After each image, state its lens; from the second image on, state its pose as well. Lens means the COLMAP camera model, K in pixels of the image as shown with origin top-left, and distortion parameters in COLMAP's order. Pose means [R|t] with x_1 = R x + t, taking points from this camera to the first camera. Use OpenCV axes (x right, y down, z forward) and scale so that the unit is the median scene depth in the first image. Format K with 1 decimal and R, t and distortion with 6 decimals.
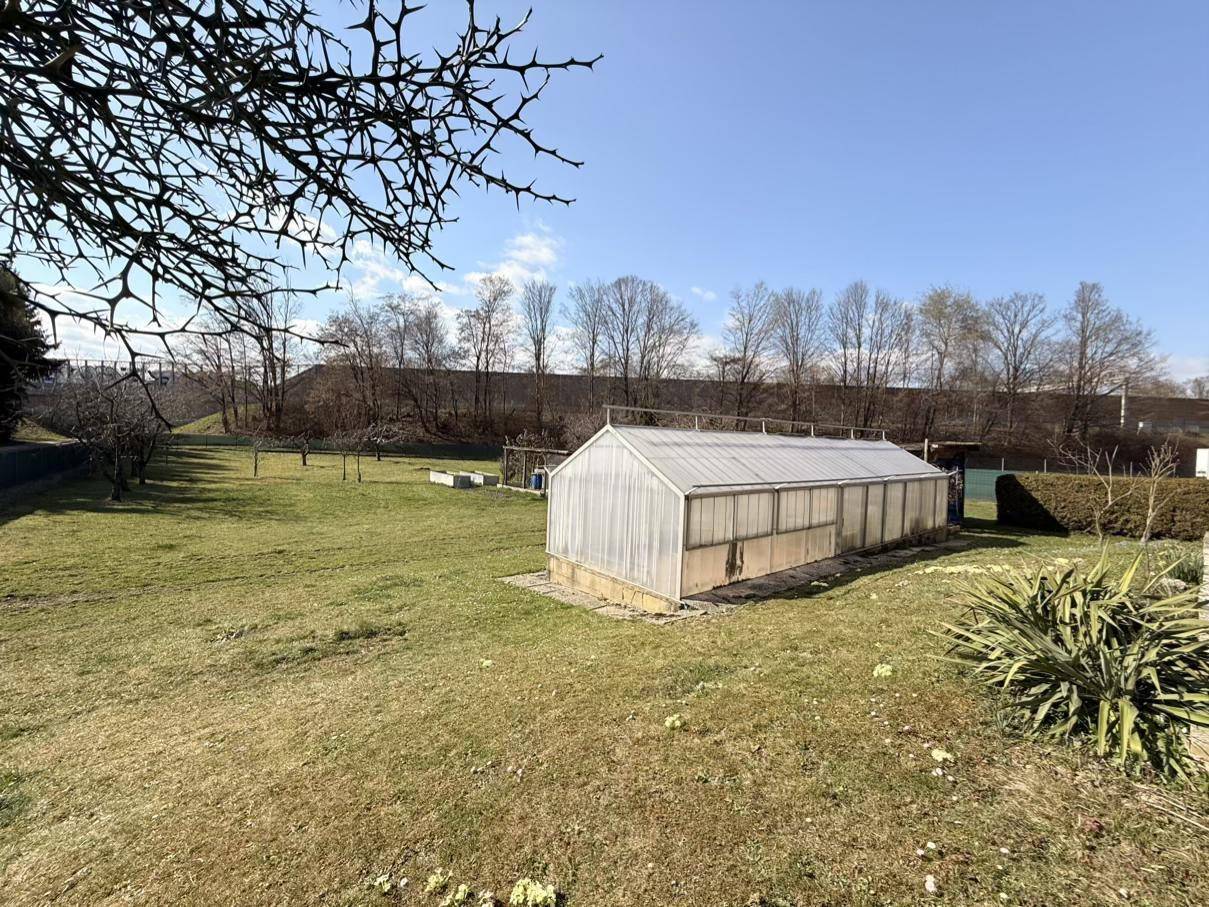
lens RADIAL K [[481.0, 0, 601.2], [0, 481.0, 452.5], [0, 0, 1]] dist [-0.001088, 0.000489]
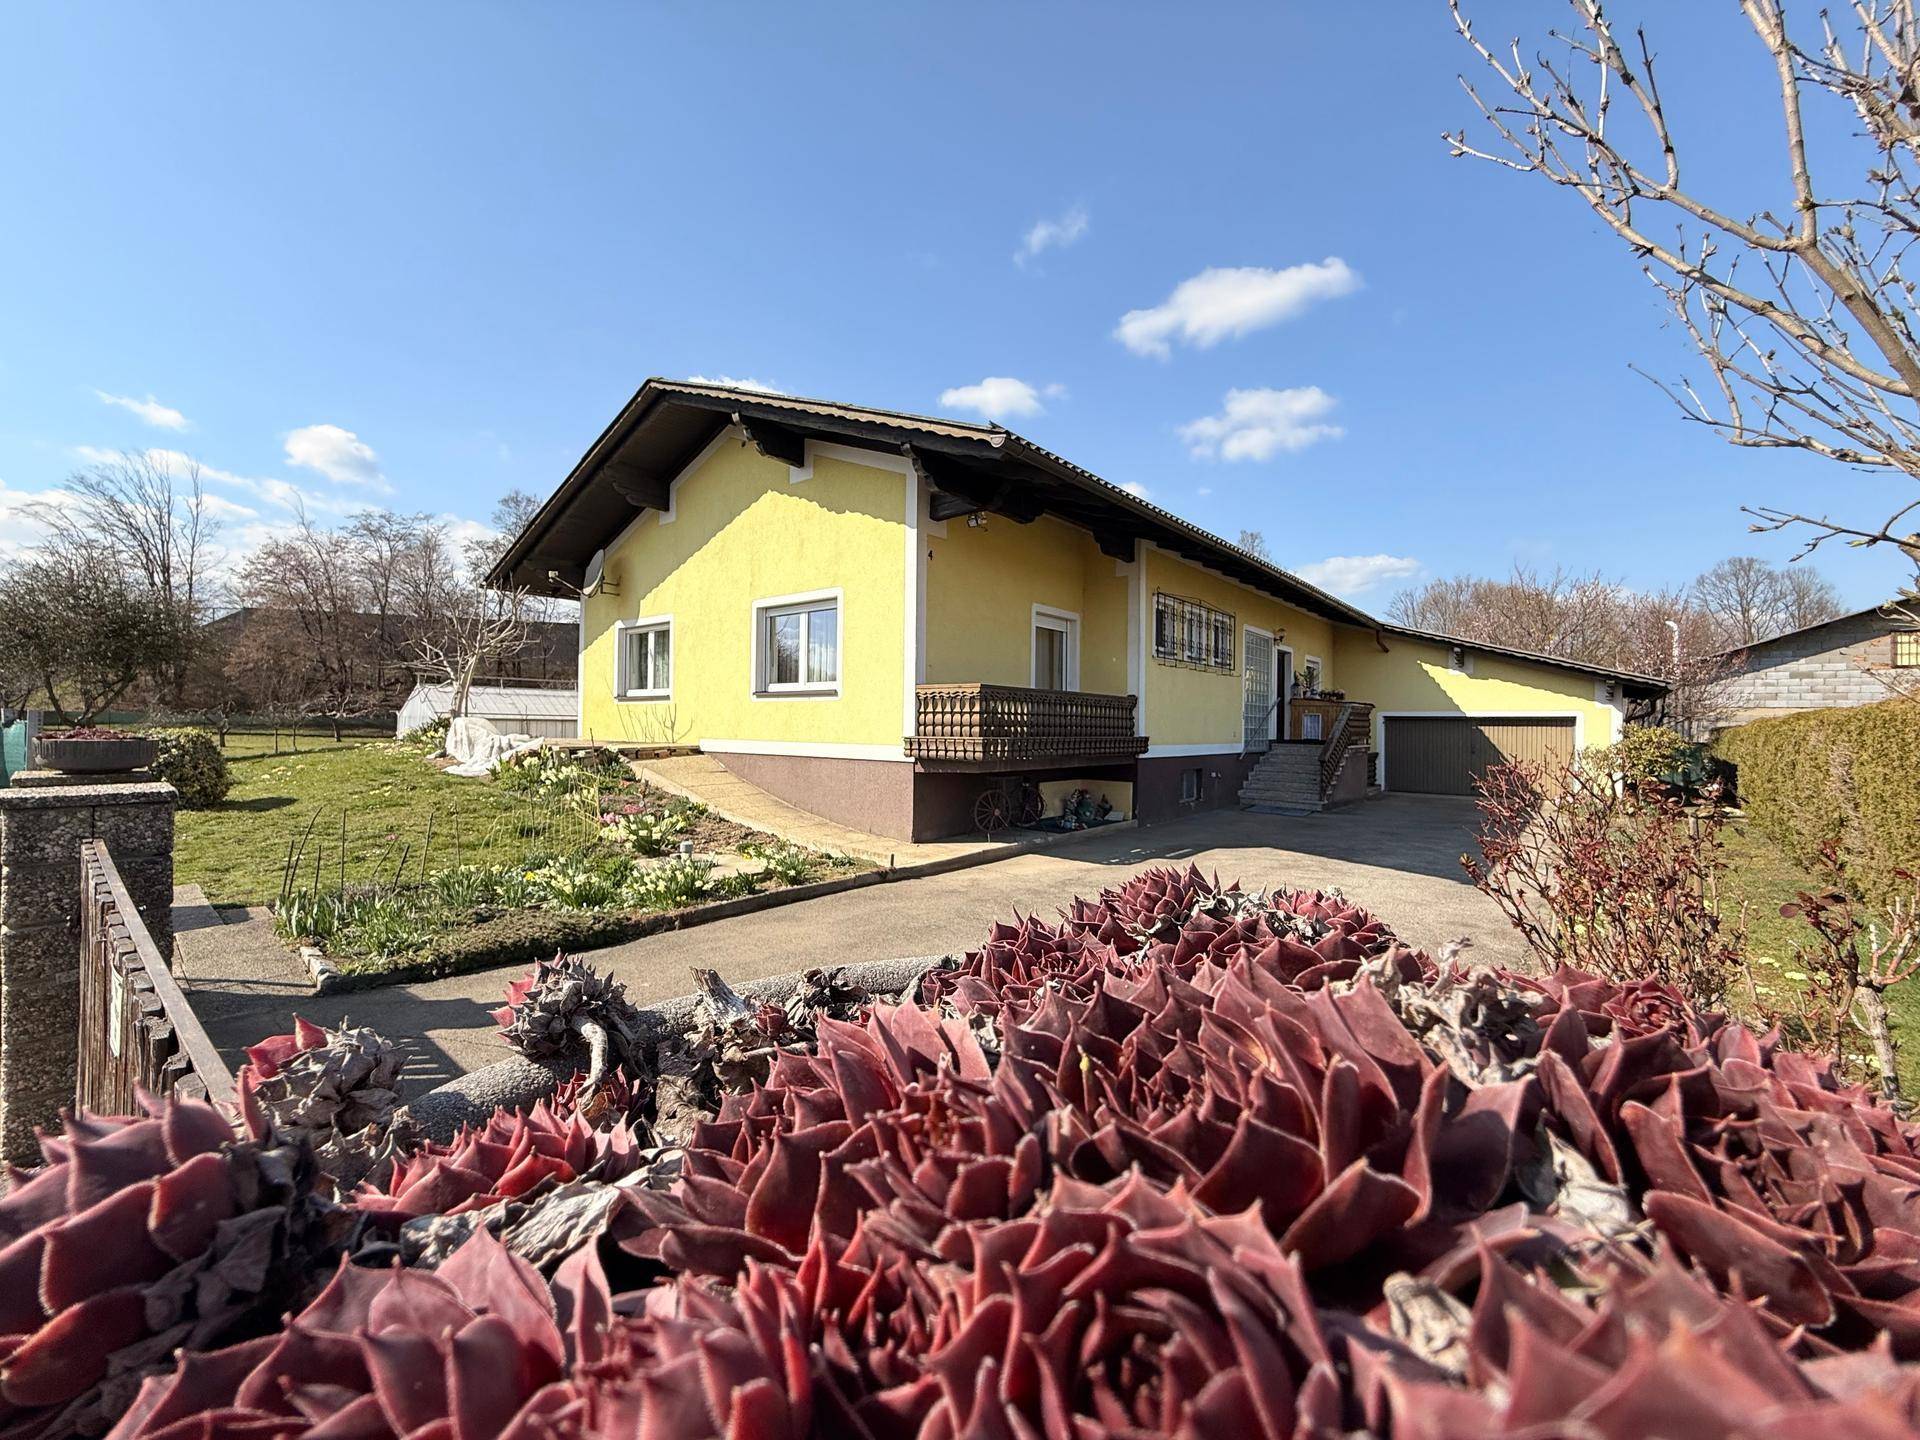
lens RADIAL K [[763.8, 0, 956.5], [0, 763.8, 717.1], [0, 0, 1]] dist [-0.001088, 0.000489]
pose [[0.977774, -0.013194, 0.209248, 1.354927], [0.019548, 0.999408, -0.028326, 0.182593], [-0.208750, 0.031787, 0.977452, -2.158940]]
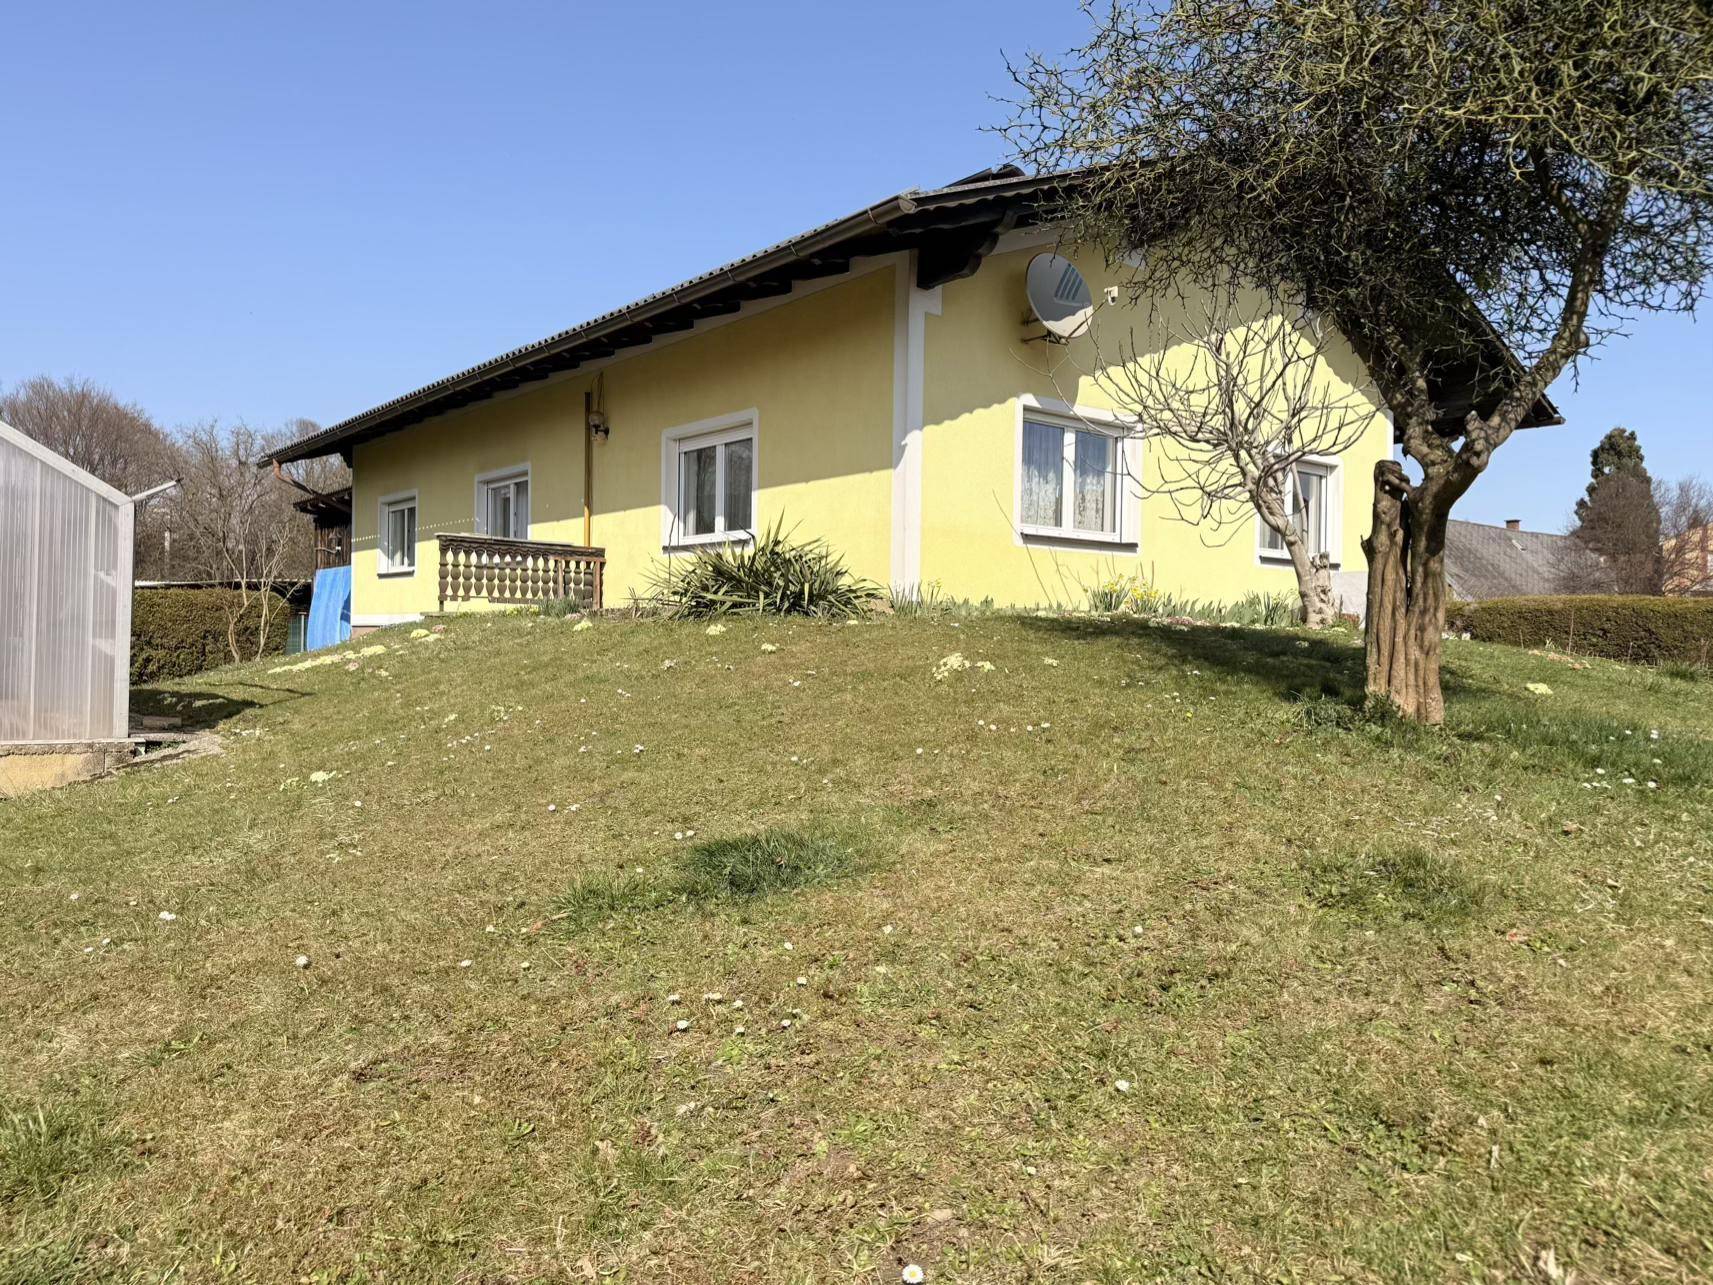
lens RADIAL K [[1268.3, 0, 862.1], [0, 1268.3, 643.4], [0, 0, 1]] dist [0.025049, -0.032077]
pose [[-0.027742, -0.025000, 0.999302, -0.918360], [0.009105, 0.999639, 0.025261, 0.163398], [-0.999574, 0.009799, -0.027505, 0.295938]]
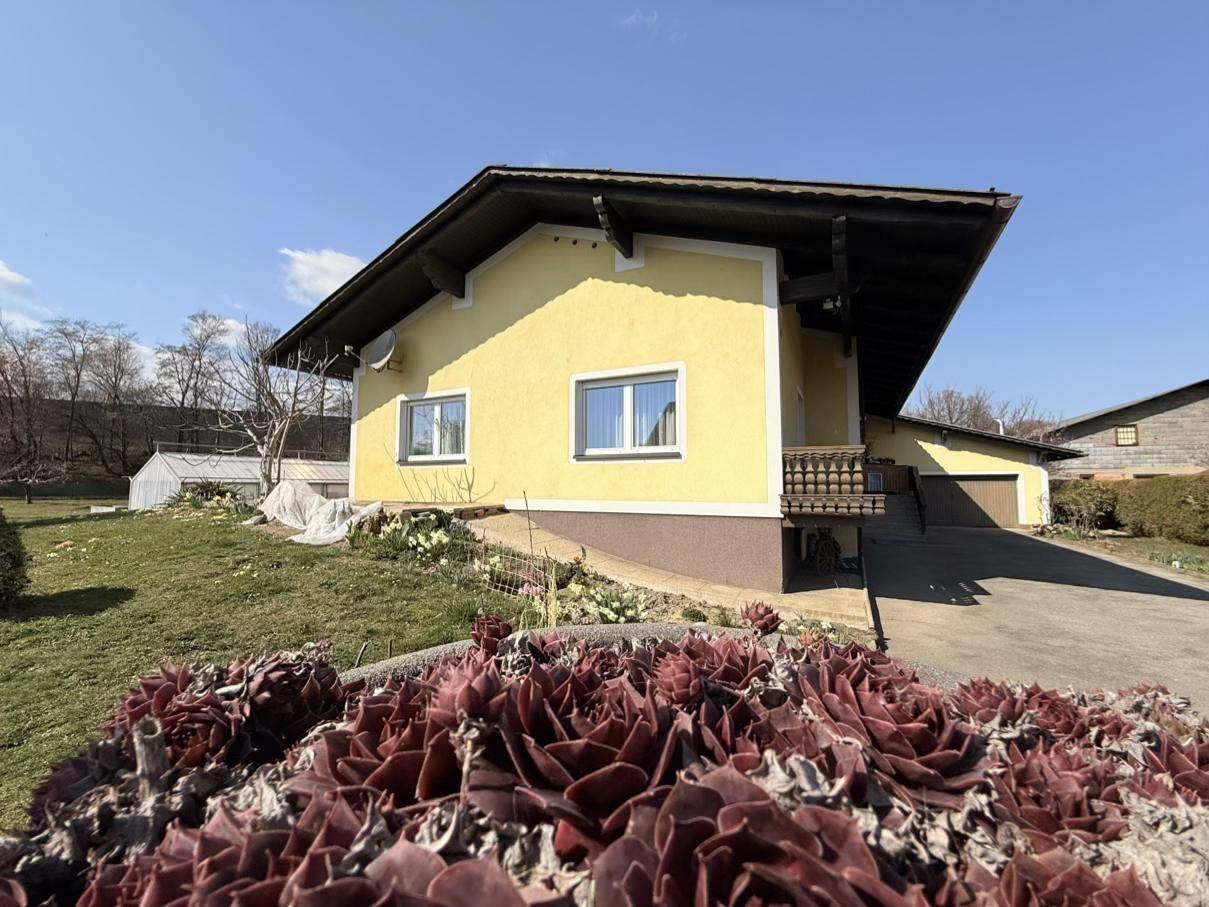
lens RADIAL K [[481.0, 0, 602.5], [0, 481.0, 450.6], [0, 0, 1]] dist [-0.001088, 0.000489]
pose [[0.912946, 0.002419, 0.408073, 0.867424], [0.033536, 0.996155, -0.080933, 0.156276], [-0.406700, 0.087572, 0.909355, -1.531108]]
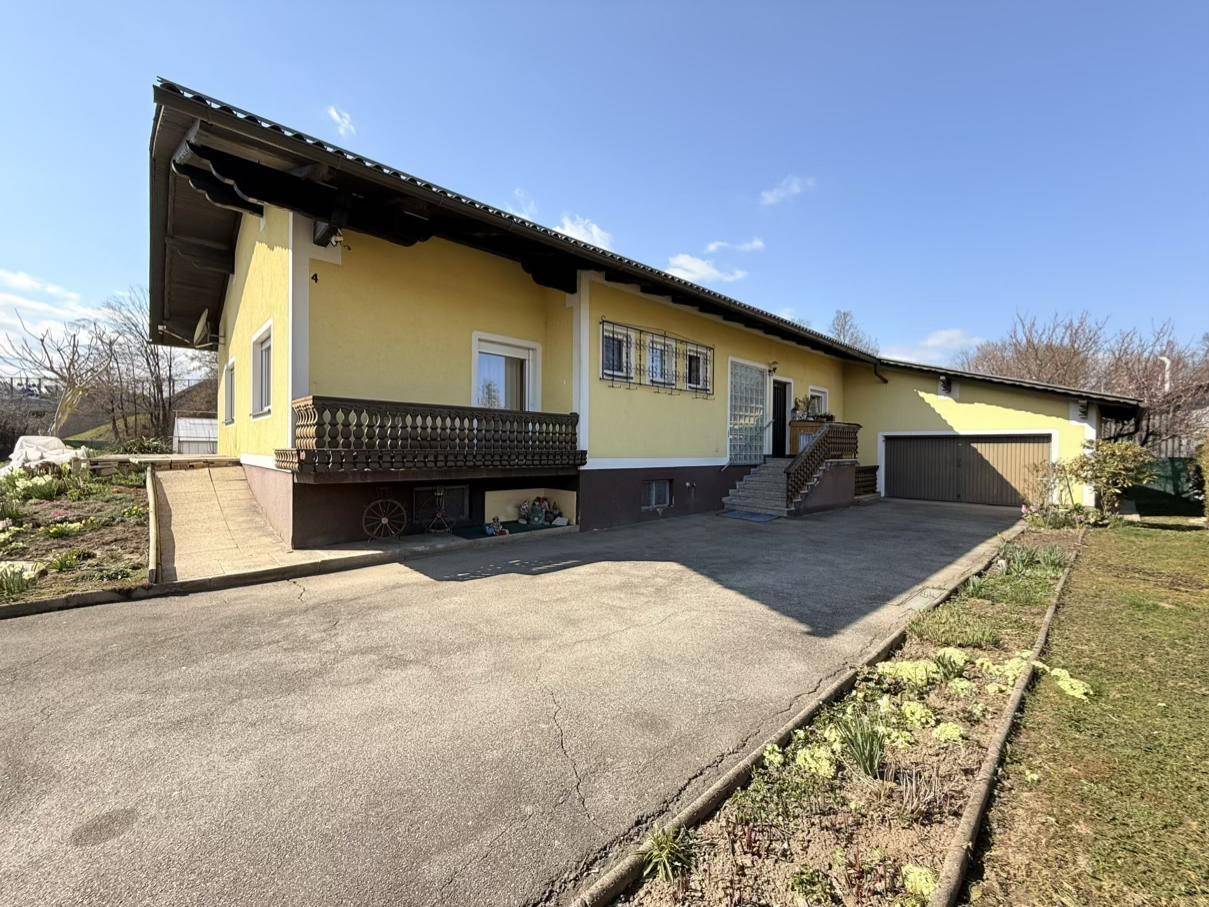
lens RADIAL K [[481.0, 0, 602.7], [0, 481.0, 451.8], [0, 0, 1]] dist [-0.001088, 0.000489]
pose [[0.996389, -0.019392, 0.082663, 2.069336], [0.020621, 0.999689, -0.014039, 0.207488], [-0.082365, 0.015693, 0.996479, -1.766165]]
